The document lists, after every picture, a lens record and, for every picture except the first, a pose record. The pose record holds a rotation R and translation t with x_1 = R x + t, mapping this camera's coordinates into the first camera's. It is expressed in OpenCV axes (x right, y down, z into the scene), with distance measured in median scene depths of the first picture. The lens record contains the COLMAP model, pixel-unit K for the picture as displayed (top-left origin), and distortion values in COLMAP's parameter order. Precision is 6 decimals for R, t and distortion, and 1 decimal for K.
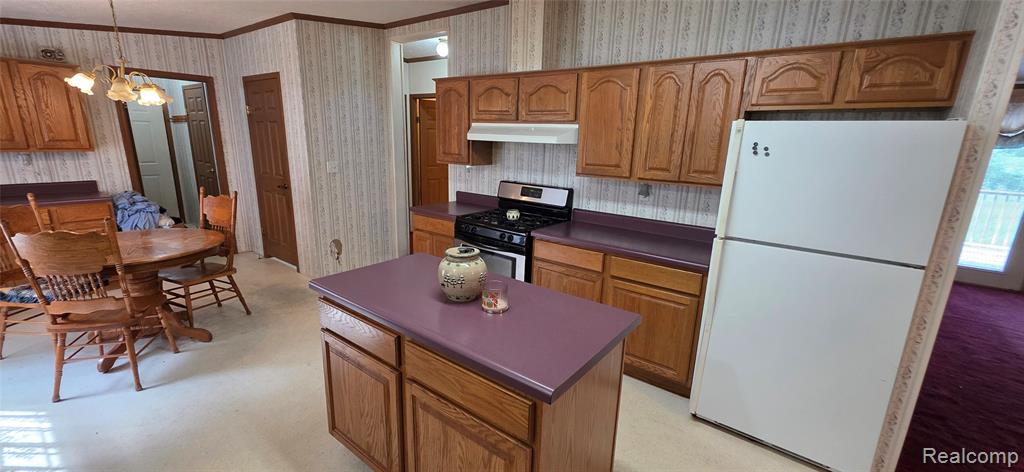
lens RADIAL K [[404.5, 0, 512.0], [0, 404.5, 236.0], [0, 0, 1]] dist [0.000855, -0.000119]
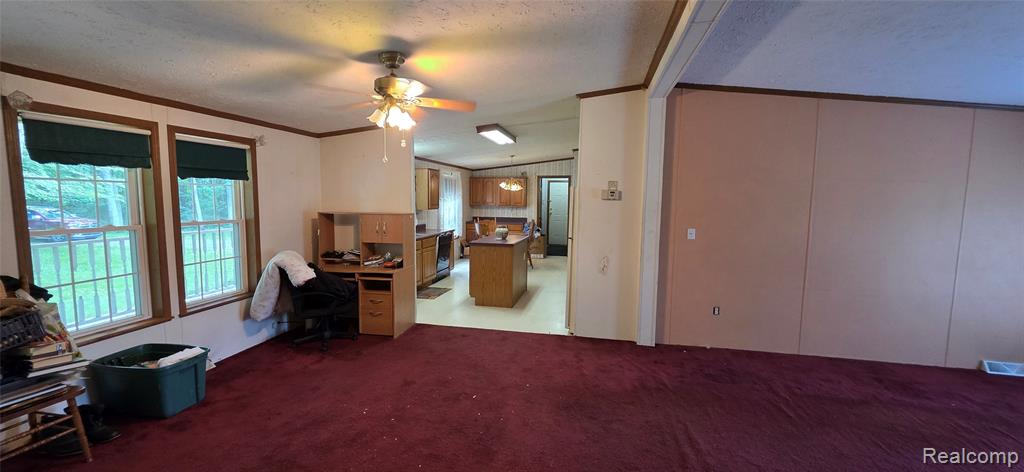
lens RADIAL K [[404.5, 0, 512.0], [0, 404.5, 236.0], [0, 0, 1]] dist [0.000855, -0.000119]
pose [[0.434415, 0.055820, -0.898981, 1.667065], [-0.211111, 0.976586, -0.041376, 0.138092], [0.875623, 0.207760, 0.436028, -0.279342]]
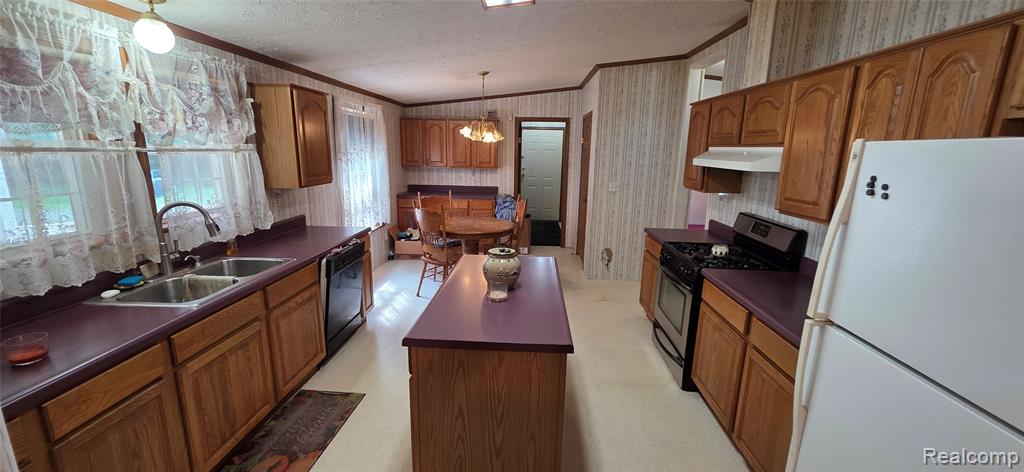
lens RADIAL K [[404.5, 0, 512.0], [0, 404.5, 236.0], [0, 0, 1]] dist [0.000855, -0.000119]
pose [[0.568409, 0.153058, -0.808384, 0.467712], [-0.195818, 0.979476, 0.047764, -0.038001], [0.799104, 0.131146, 0.586715, 0.127920]]
